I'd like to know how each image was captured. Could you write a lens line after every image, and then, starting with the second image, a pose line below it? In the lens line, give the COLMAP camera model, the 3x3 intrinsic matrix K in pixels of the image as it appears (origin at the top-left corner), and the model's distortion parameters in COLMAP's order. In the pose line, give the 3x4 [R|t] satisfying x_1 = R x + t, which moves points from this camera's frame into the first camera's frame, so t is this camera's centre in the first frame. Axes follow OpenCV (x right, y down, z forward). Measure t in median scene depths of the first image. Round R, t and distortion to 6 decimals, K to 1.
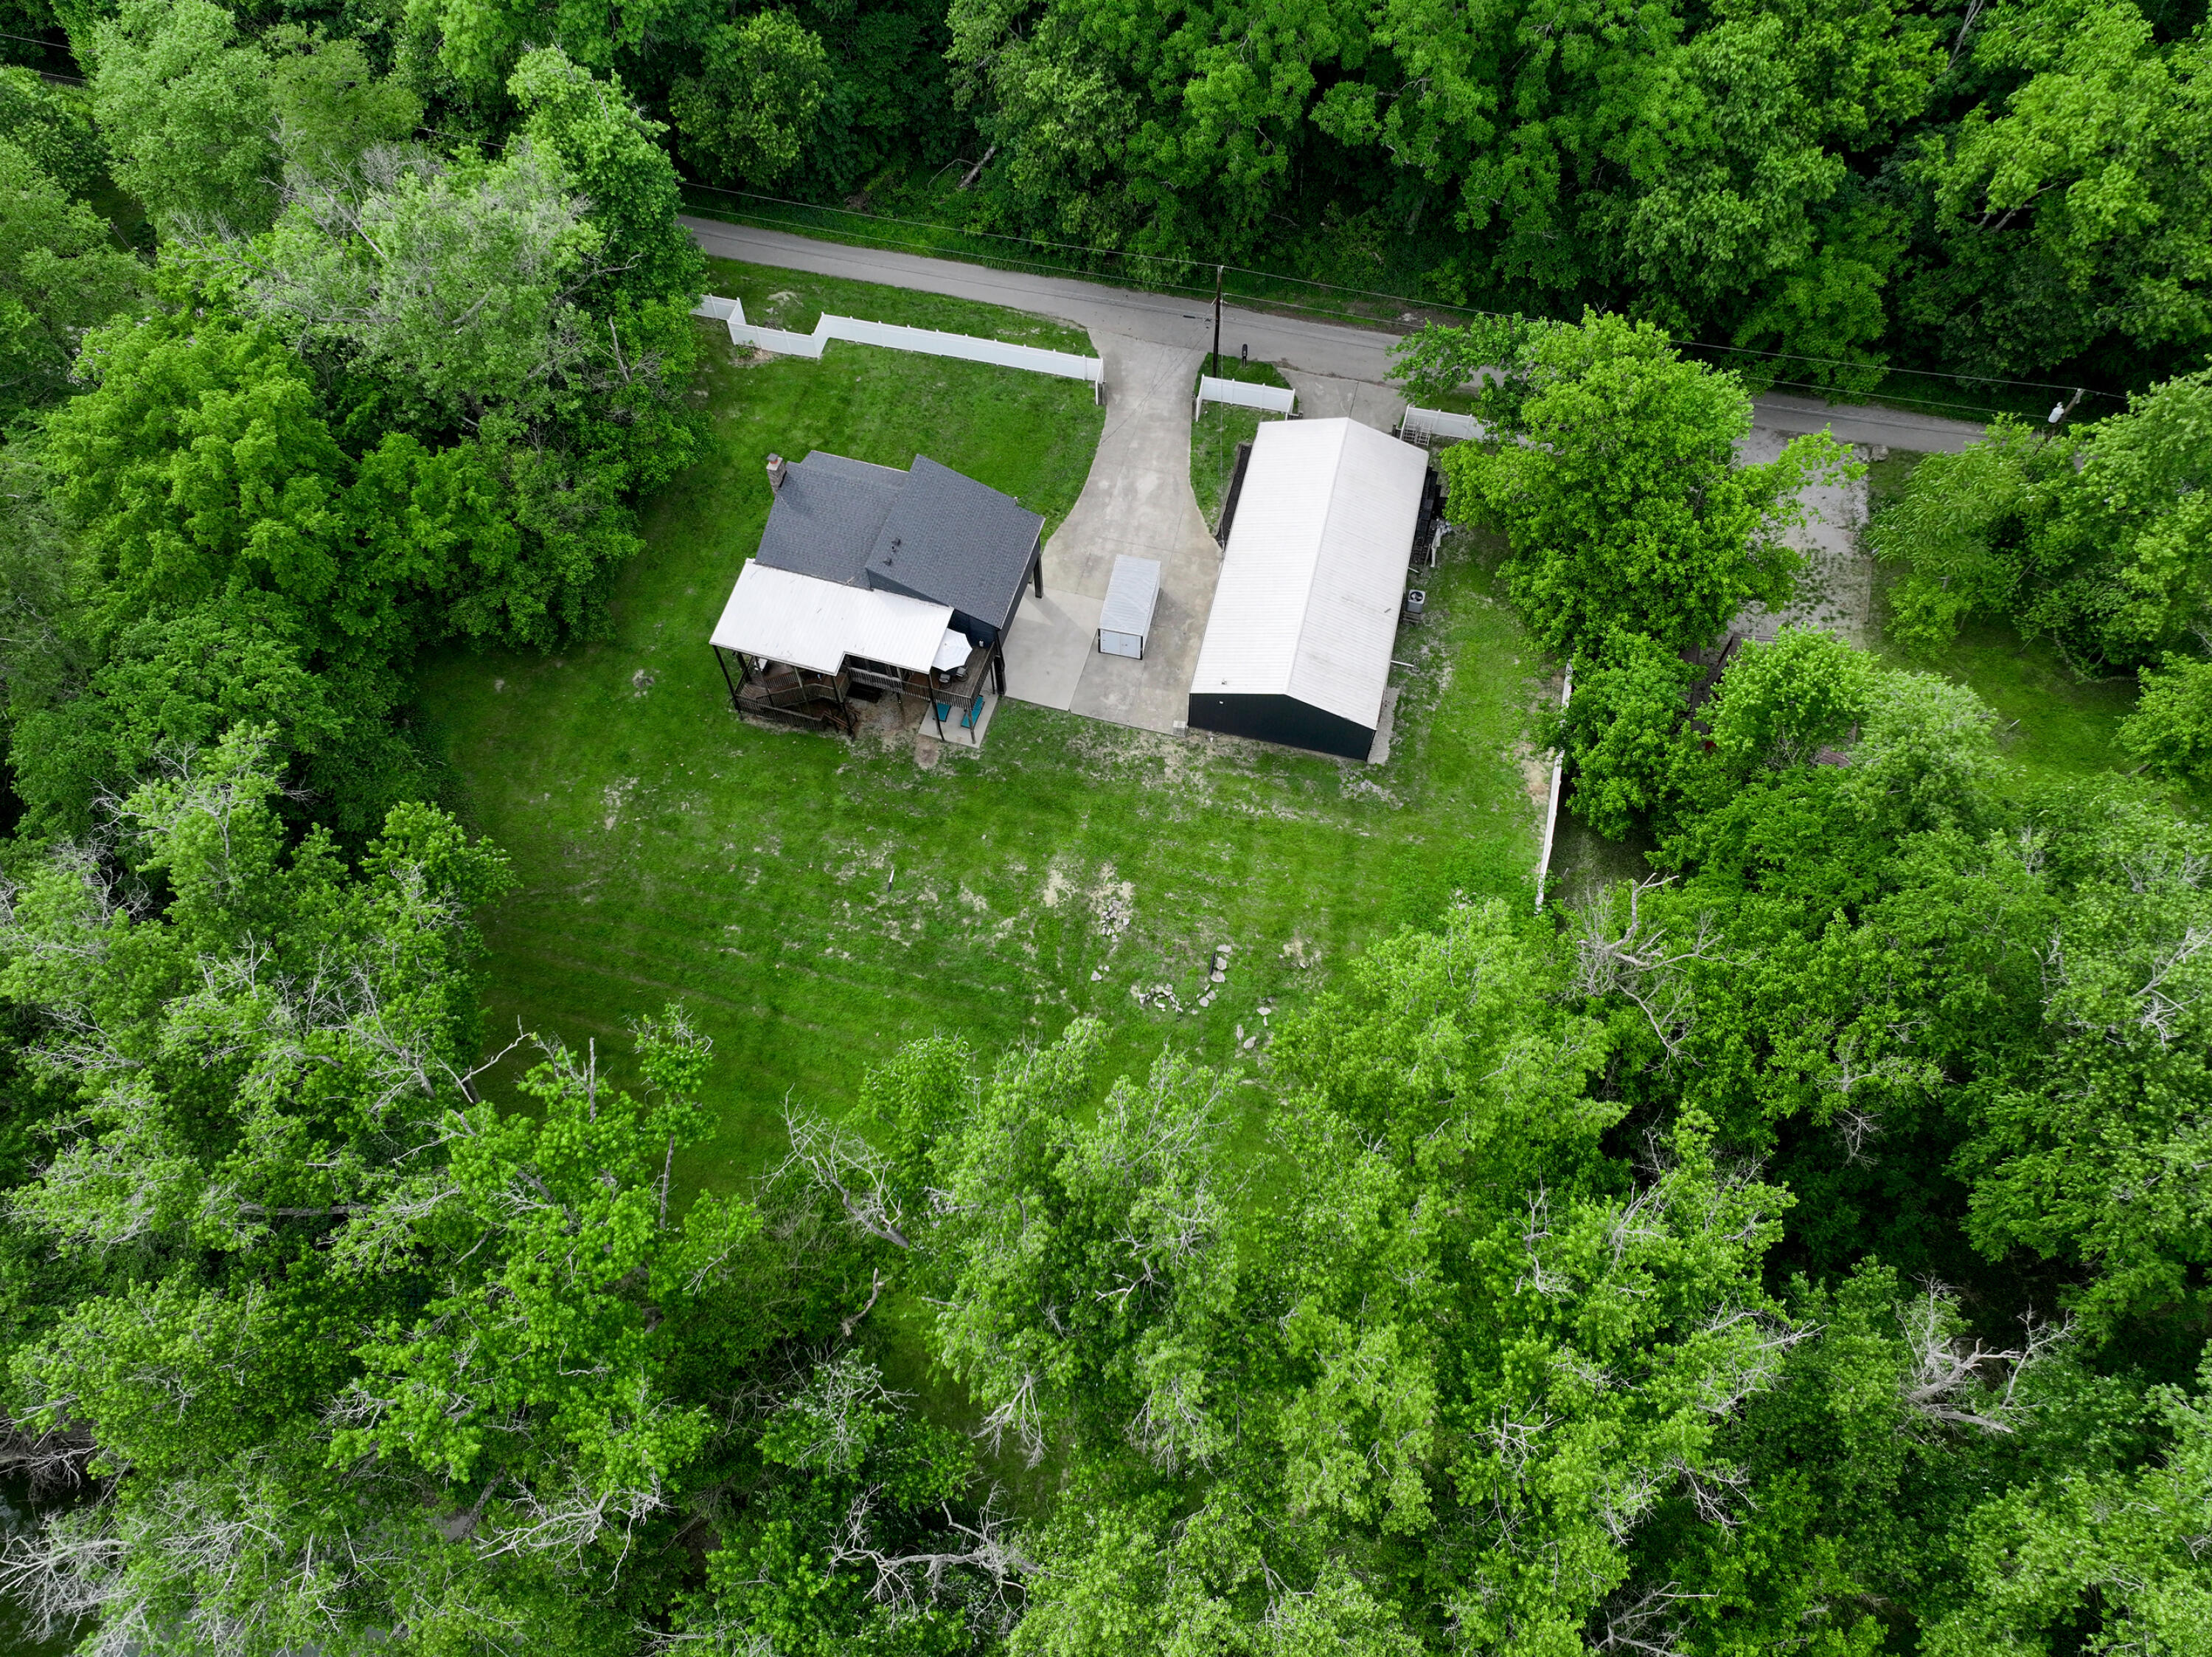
lens RADIAL K [[1542.6, 0, 1106.0], [0, 1542.6, 828.5], [0, 0, 1]] dist [0.004881, 0.004207]
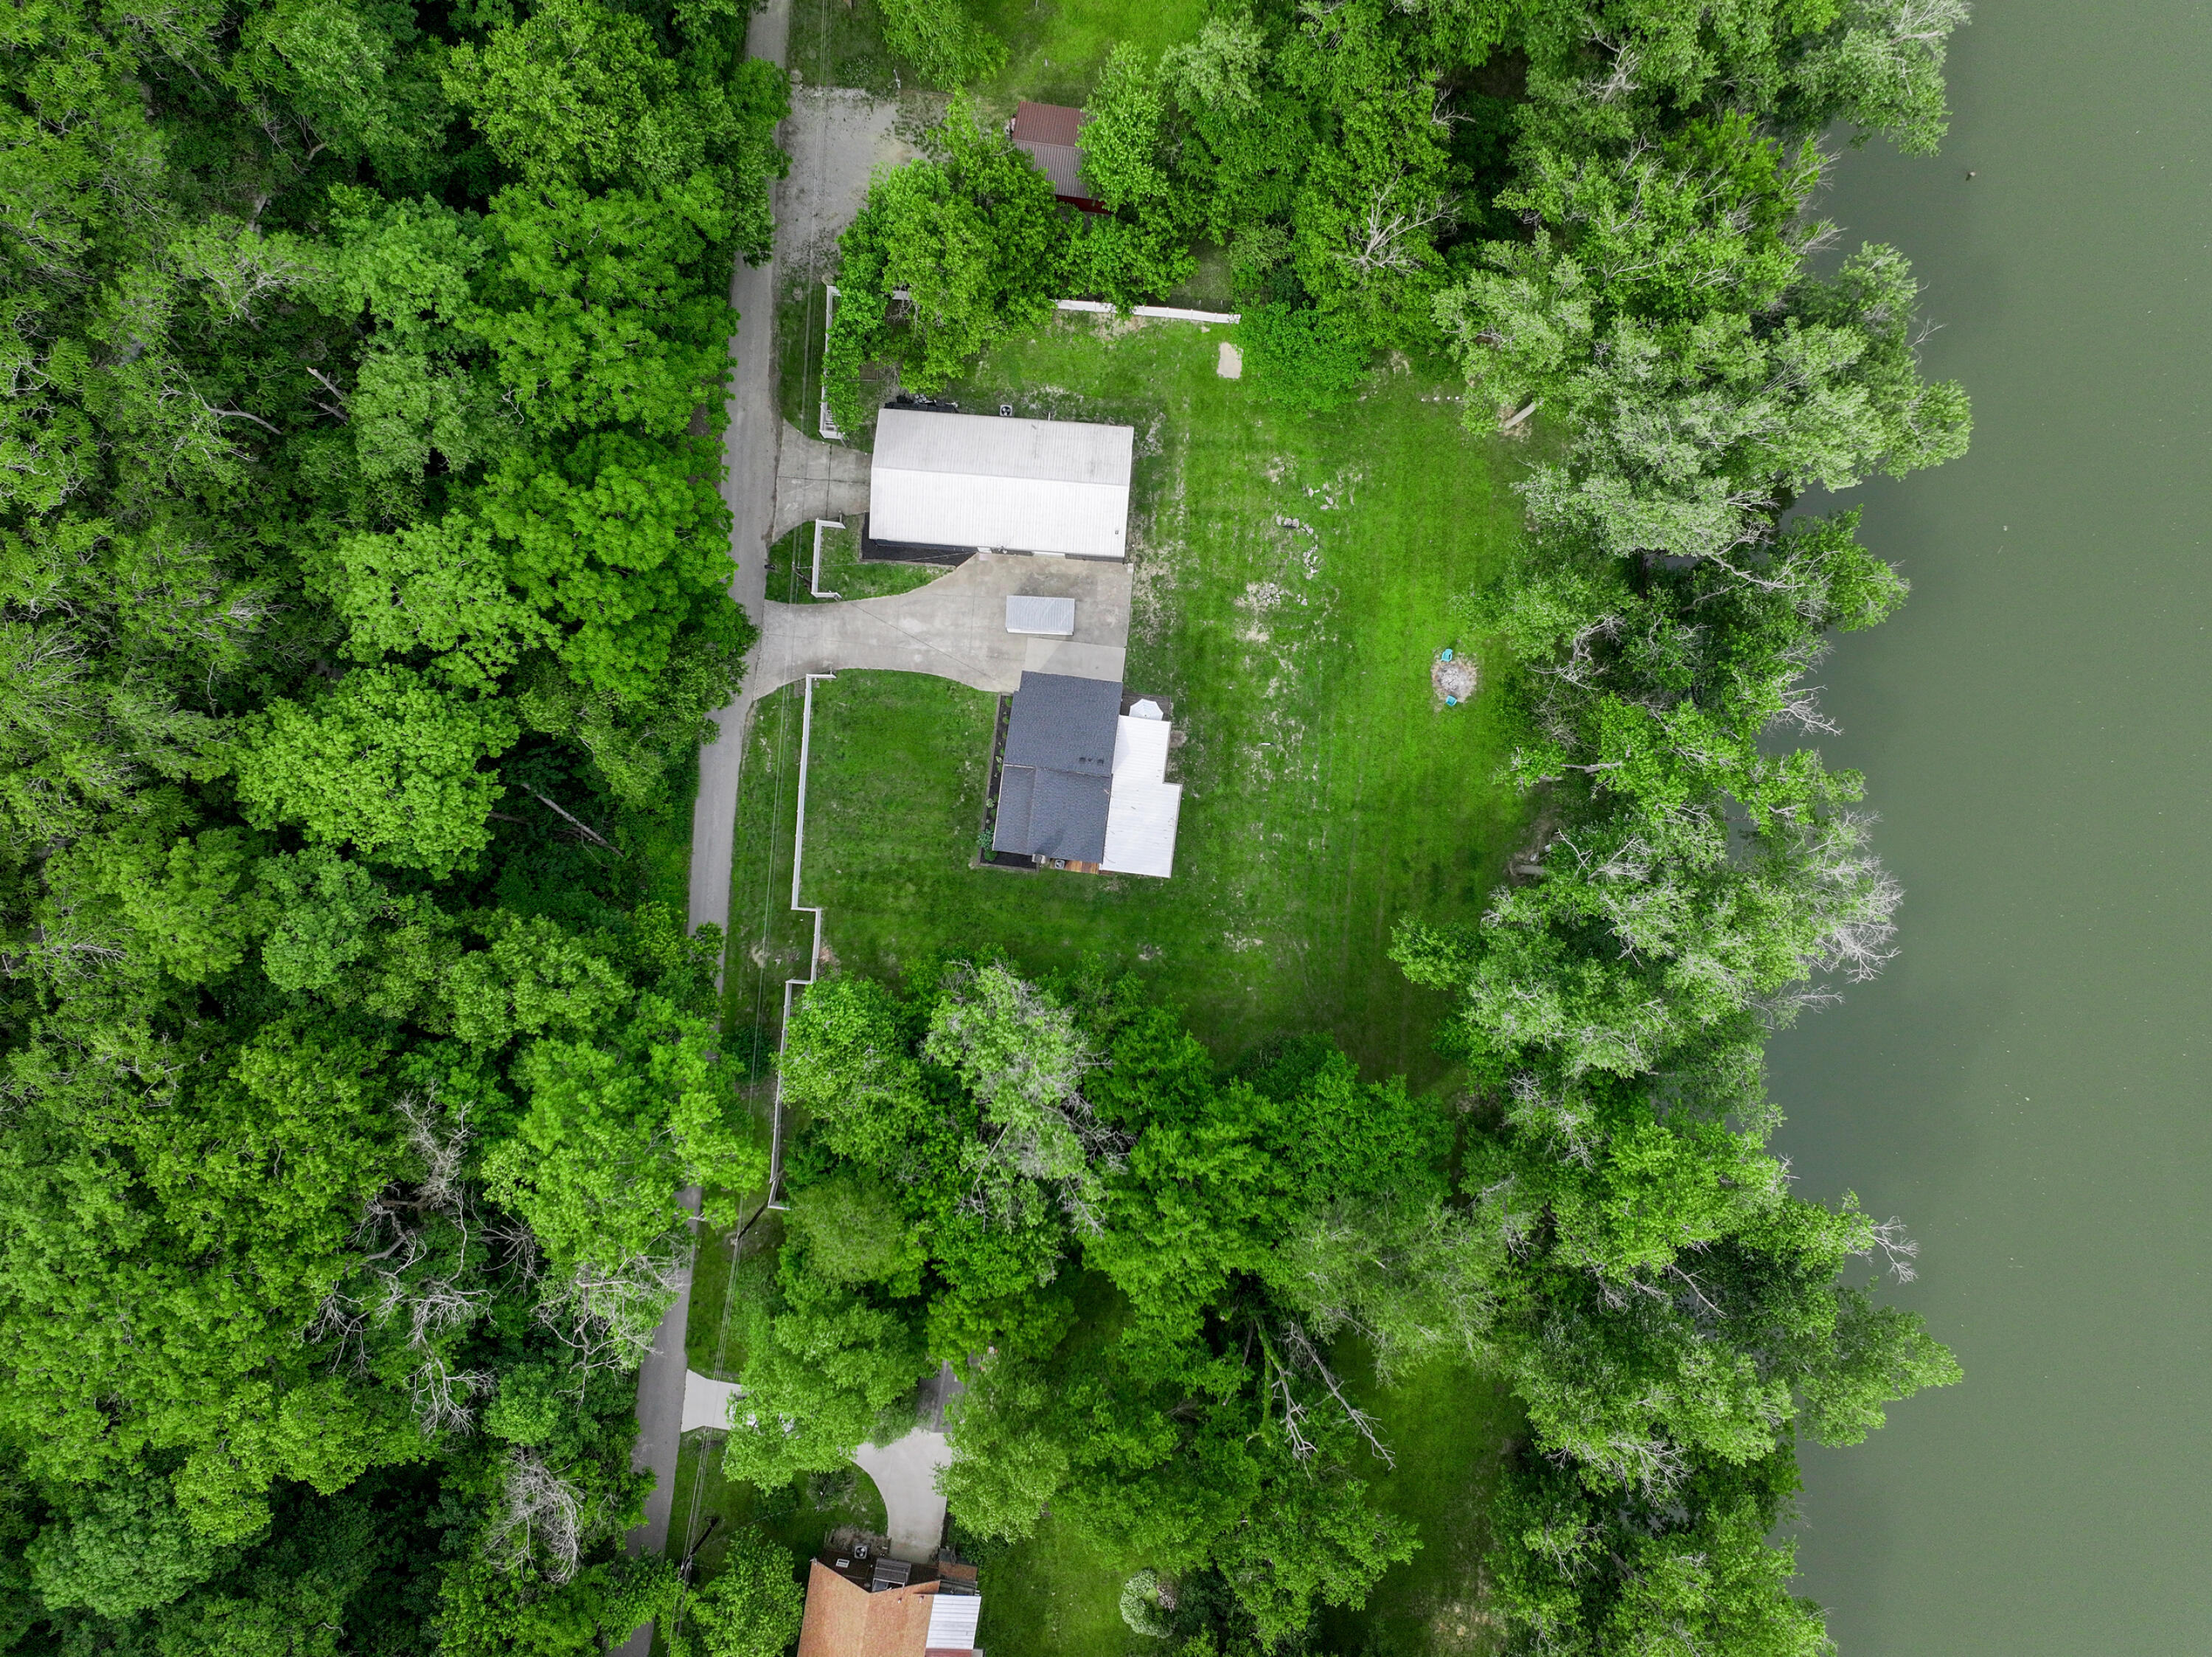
lens RADIAL K [[1542.6, 0, 1106.0], [0, 1542.6, 828.5], [0, 0, 1]] dist [0.004881, 0.004207]
pose [[-0.167934, -0.985580, 0.020759, -0.227004], [0.862054, -0.136607, 0.488060, -0.855066], [-0.478186, 0.099857, 0.872563, -0.230618]]
